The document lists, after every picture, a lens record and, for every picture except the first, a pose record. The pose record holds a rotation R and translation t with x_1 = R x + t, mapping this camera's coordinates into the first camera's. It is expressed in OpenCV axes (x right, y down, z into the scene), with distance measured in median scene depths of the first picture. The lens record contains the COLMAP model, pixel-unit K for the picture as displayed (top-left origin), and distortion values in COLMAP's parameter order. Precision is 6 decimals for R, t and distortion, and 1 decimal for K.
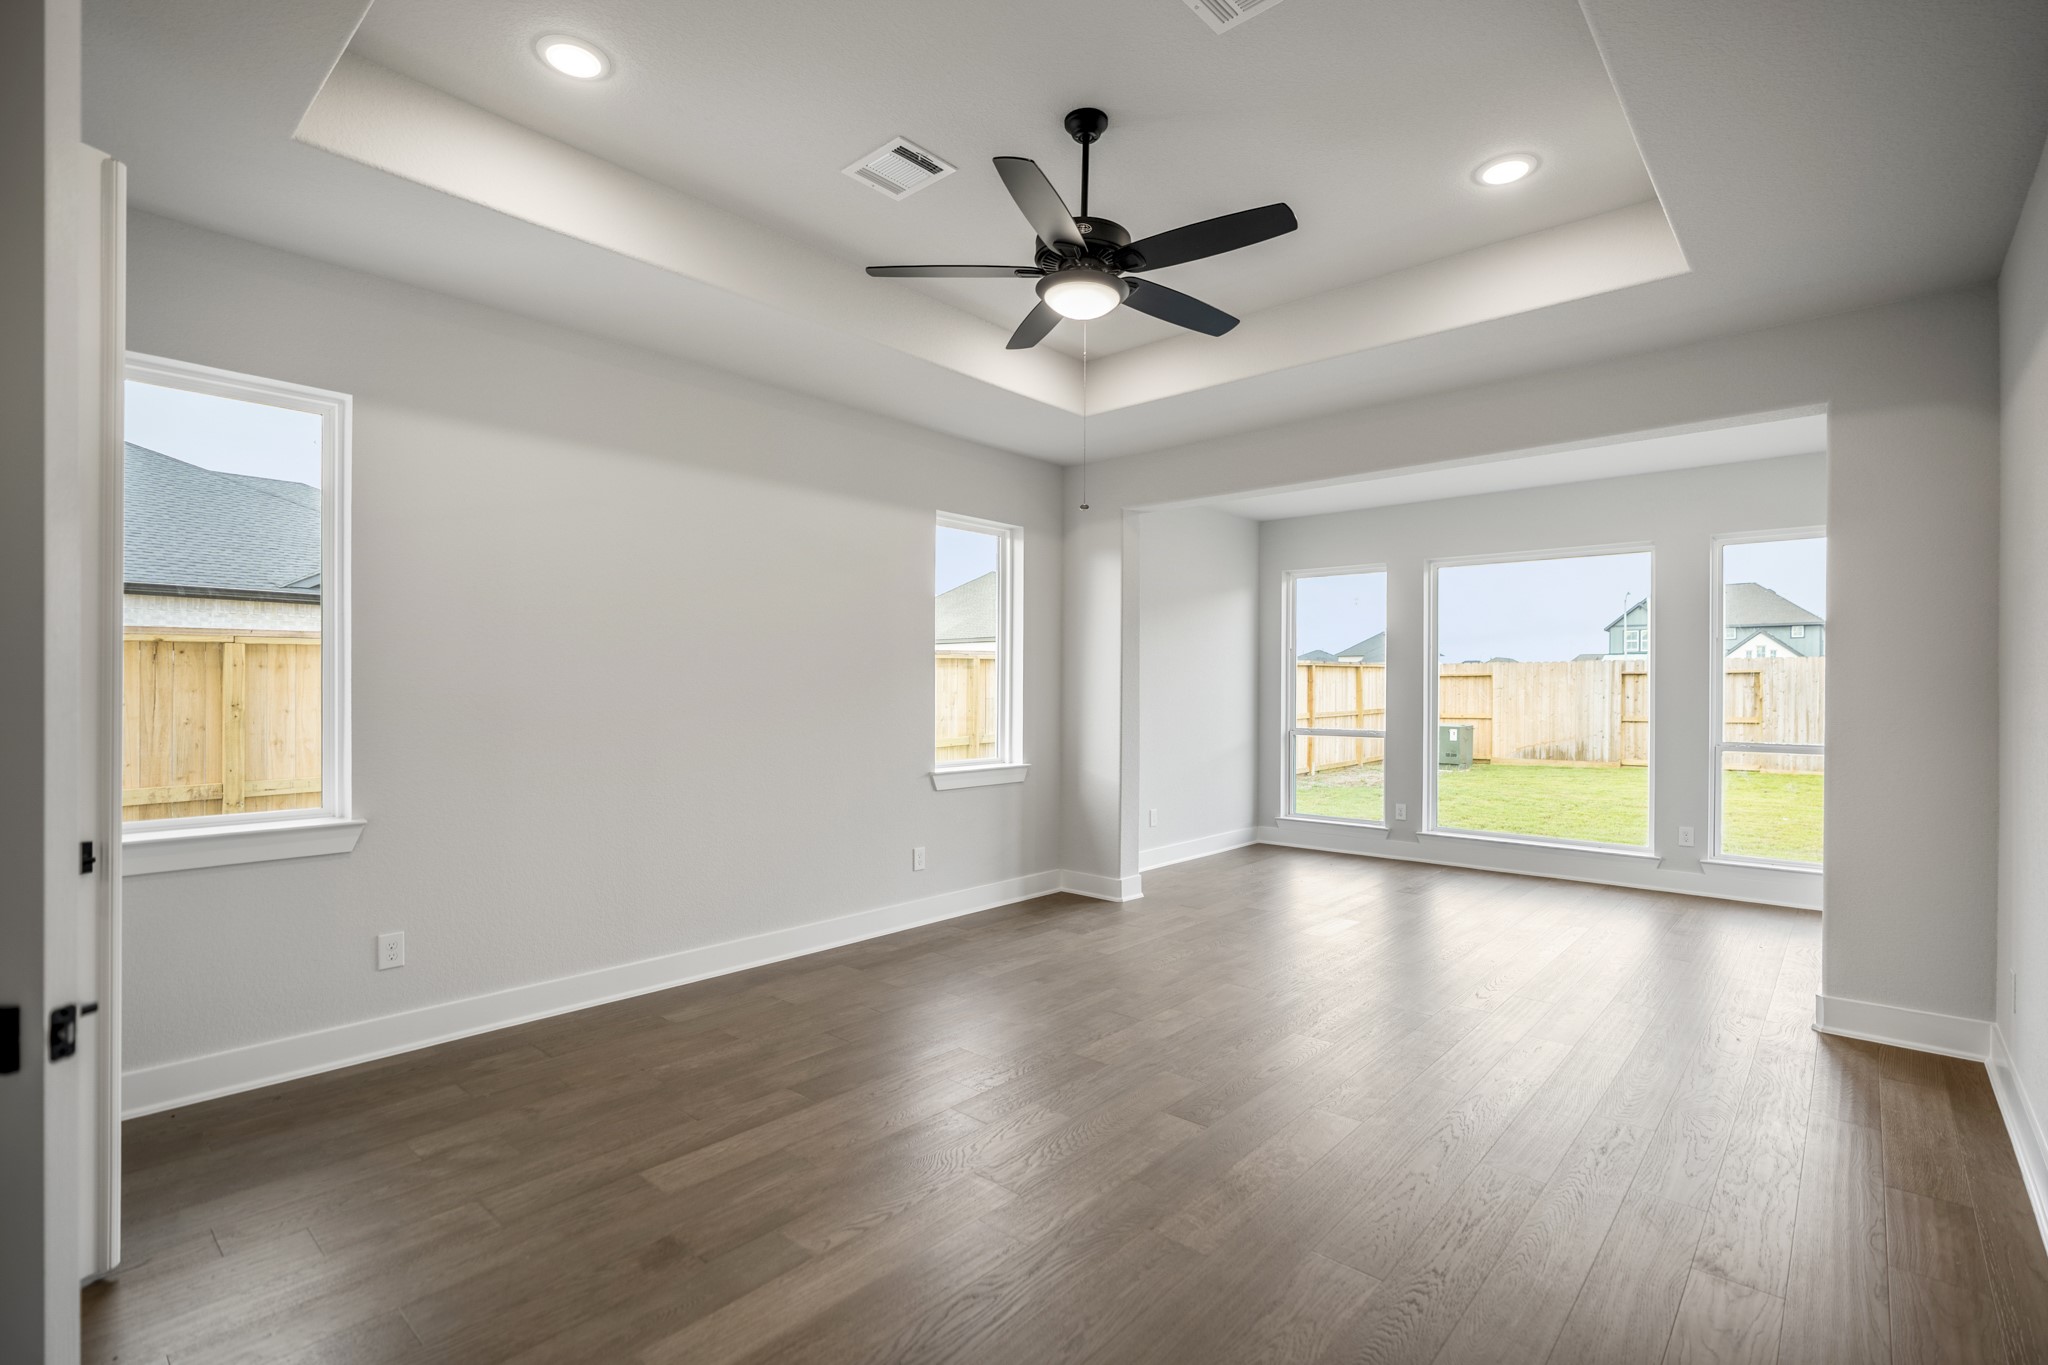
lens RADIAL K [[942.5, 0, 1023.9], [0, 942.5, 686.7], [0, 0, 1]] dist [-0.003879, 0.000067]
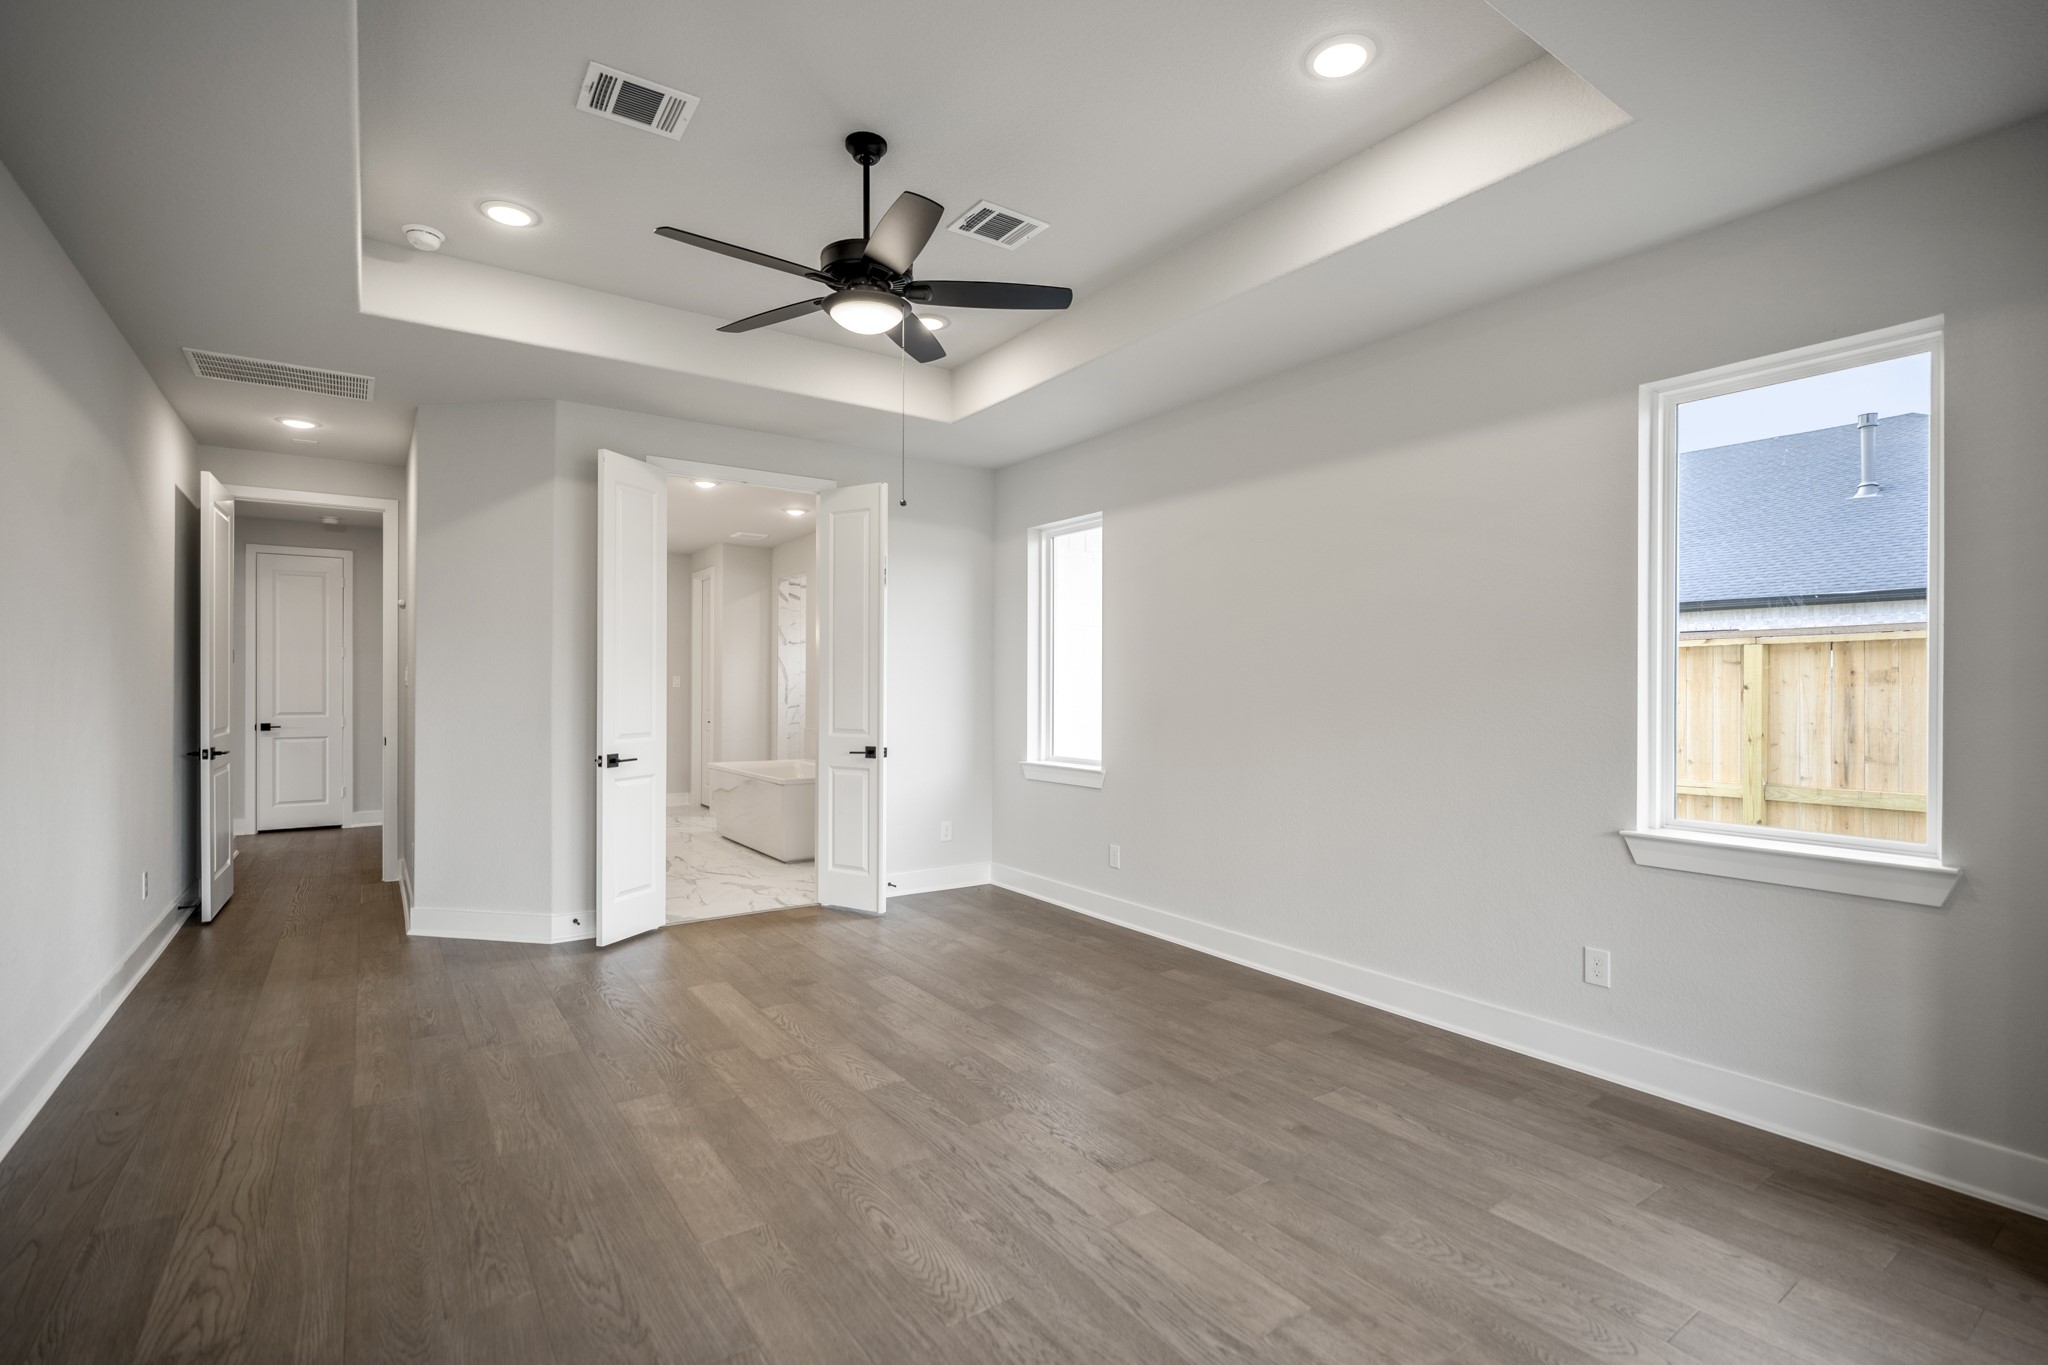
lens RADIAL K [[942.5, 0, 1023.7], [0, 942.5, 686.7], [0, 0, 1]] dist [-0.003879, 0.000067]
pose [[-0.230668, -0.002282, -0.973030, 0.701787], [0.002147, 0.999994, -0.002854, 0.000720], [0.973030, -0.002747, -0.230662, 0.951350]]
